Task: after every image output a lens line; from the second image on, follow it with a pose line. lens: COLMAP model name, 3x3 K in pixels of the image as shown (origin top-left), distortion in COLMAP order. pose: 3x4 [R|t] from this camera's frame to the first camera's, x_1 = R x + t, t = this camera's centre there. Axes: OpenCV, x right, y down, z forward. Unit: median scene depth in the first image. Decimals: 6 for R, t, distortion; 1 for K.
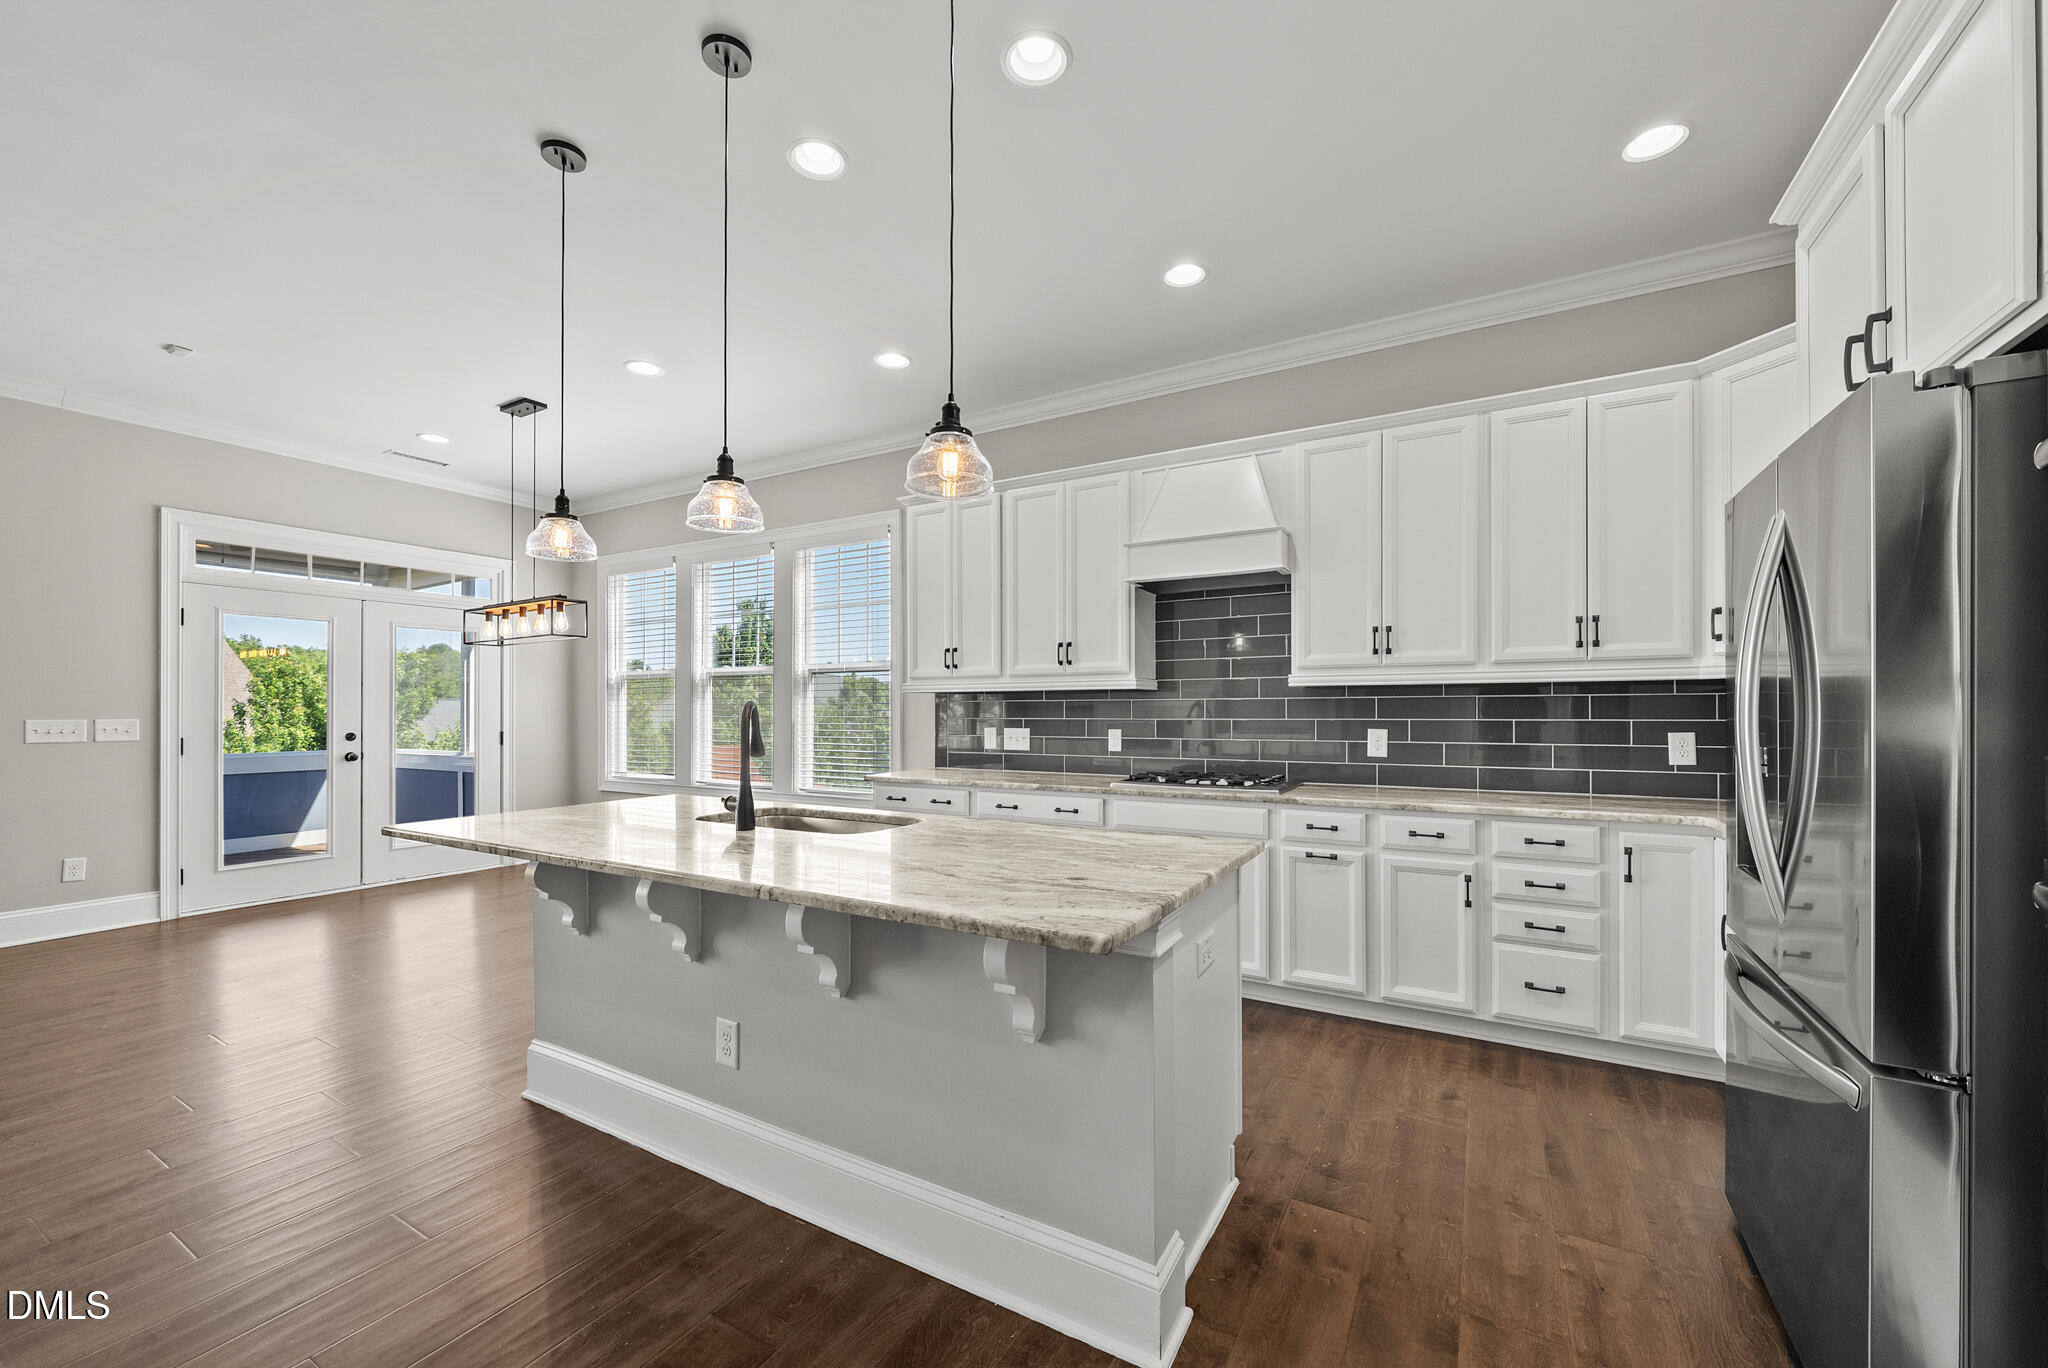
lens RADIAL K [[784.3, 0, 1031.6], [0, 784.3, 709.7], [0, 0, 1]] dist [-0.008676, 0.000517]
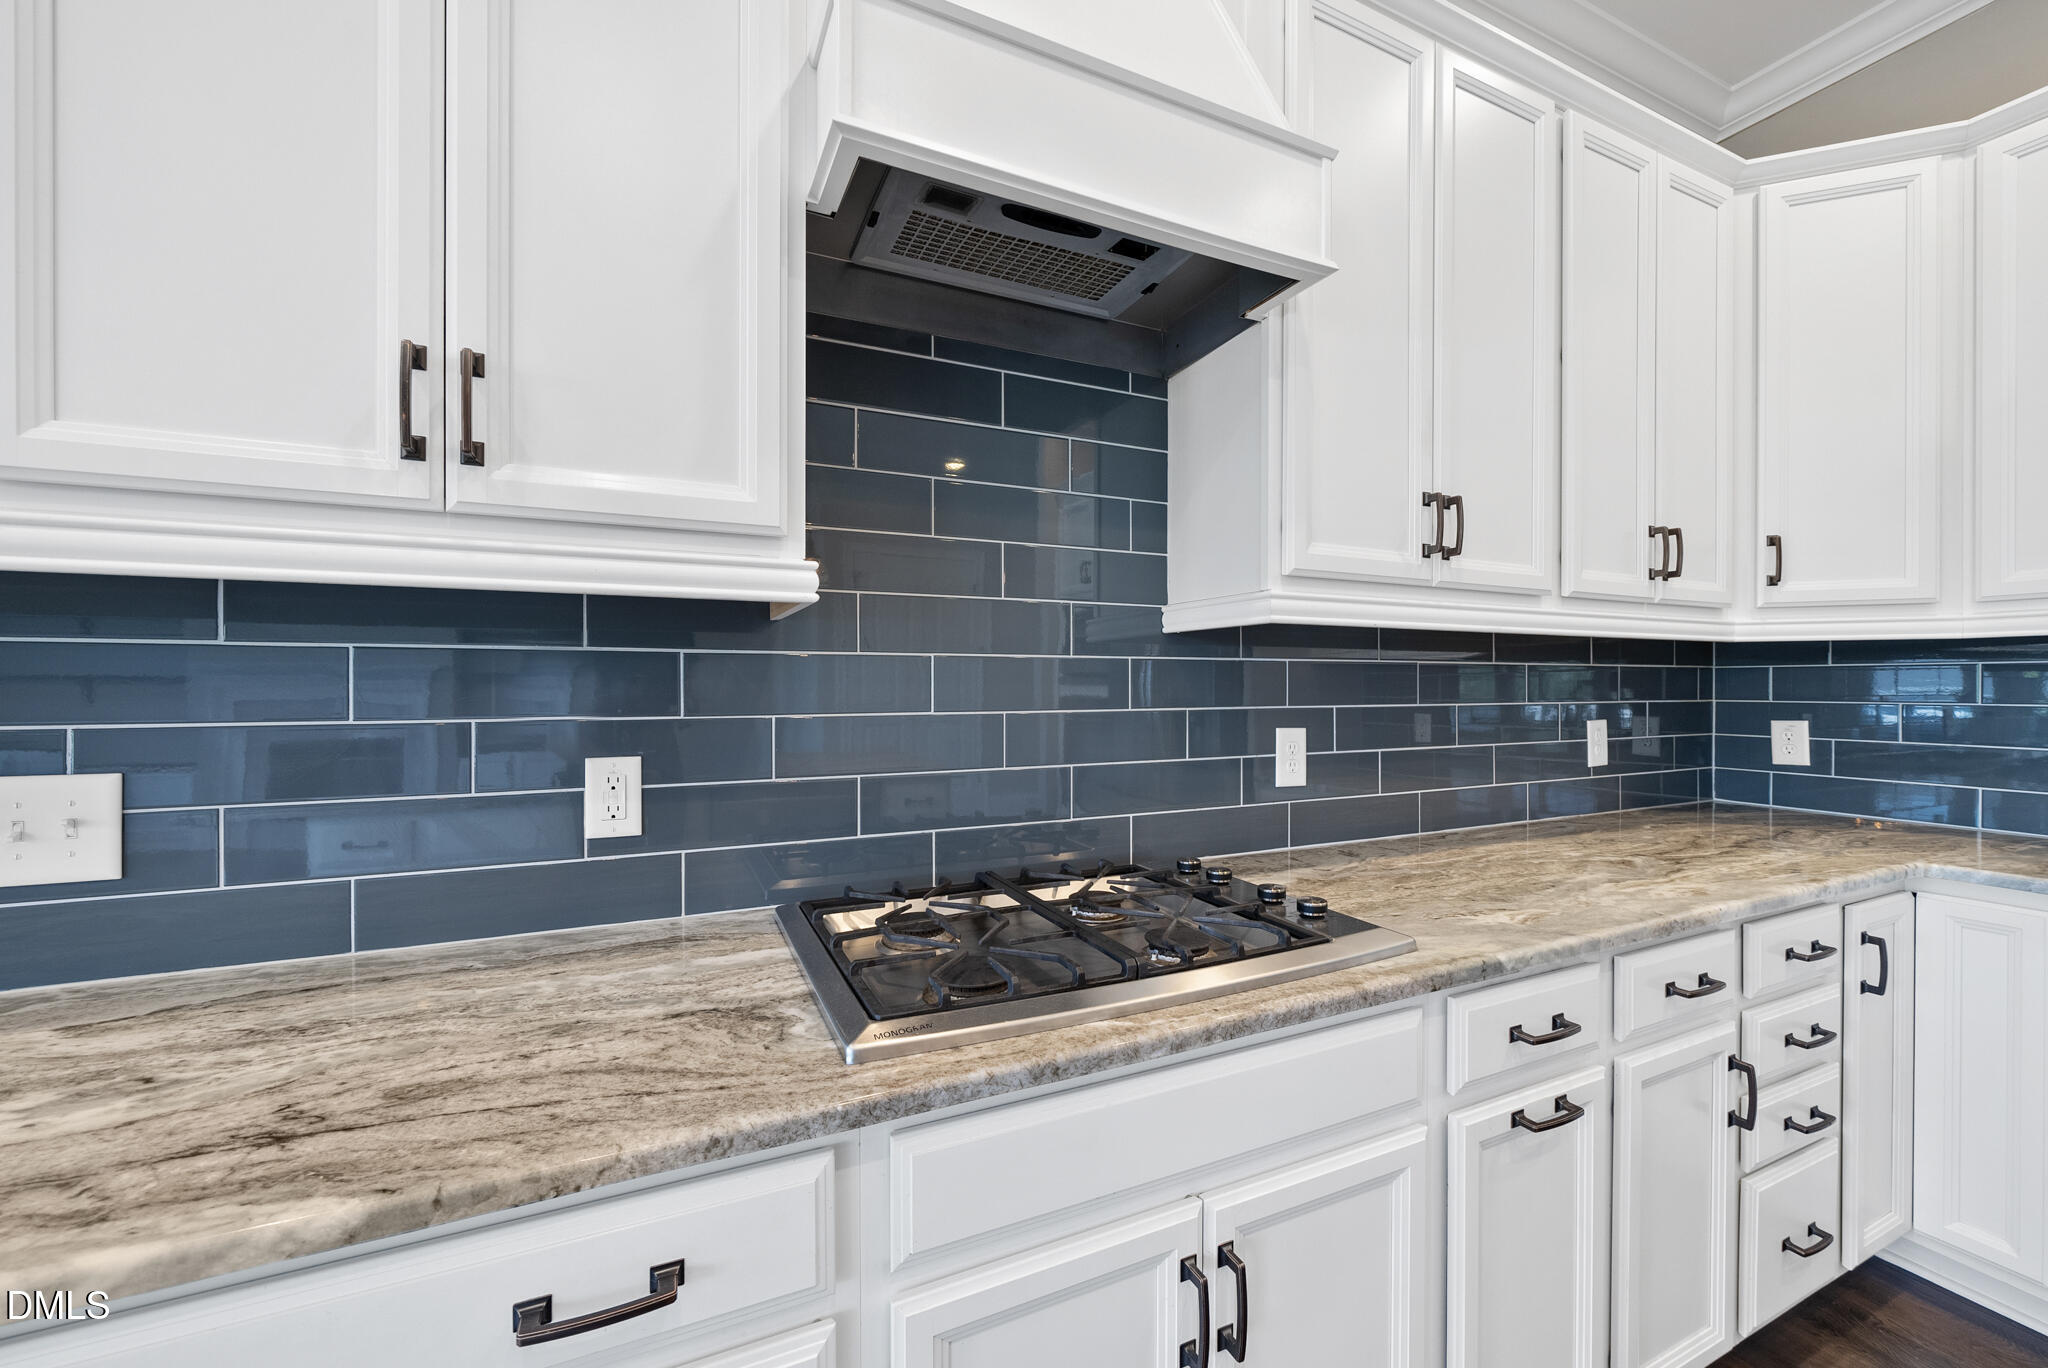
lens RADIAL K [[784.3, 0, 1017.3], [0, 784.3, 693.3], [0, 0, 1]] dist [-0.008676, 0.000517]
pose [[0.592612, -0.003380, 0.805481, -0.033632], [0.000016, 0.999991, 0.004185, 0.001943], [-0.805488, -0.002467, 0.592607, 0.822690]]
